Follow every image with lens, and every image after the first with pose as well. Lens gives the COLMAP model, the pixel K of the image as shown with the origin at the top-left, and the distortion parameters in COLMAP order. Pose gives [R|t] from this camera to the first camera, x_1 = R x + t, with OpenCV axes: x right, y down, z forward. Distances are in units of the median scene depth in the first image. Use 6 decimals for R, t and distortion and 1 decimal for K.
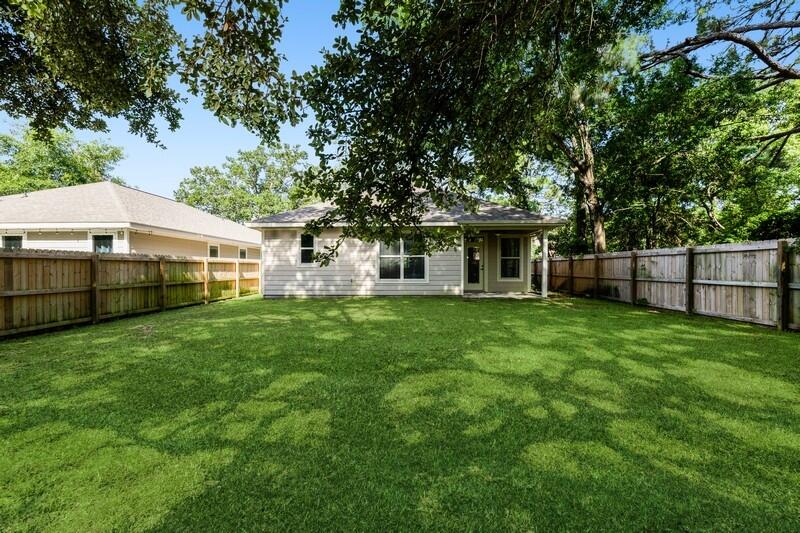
lens RADIAL K [[362.9, 0, 399.7], [0, 362.9, 289.1], [0, 0, 1]] dist [0.000215, -0.000014]
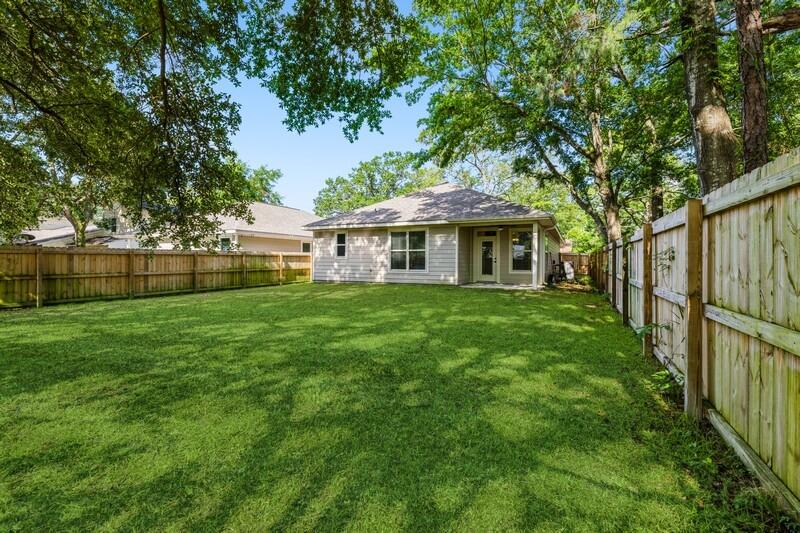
lens RADIAL K [[359.9, 0, 399.0], [0, 359.9, 278.2], [0, 0, 1]] dist [0.001425, 0.000270]
pose [[0.910999, 0.024553, -0.411677, 0.466647], [-0.026539, 0.999647, 0.000892, 0.000821], [0.411554, 0.010113, 0.911329, -0.085728]]
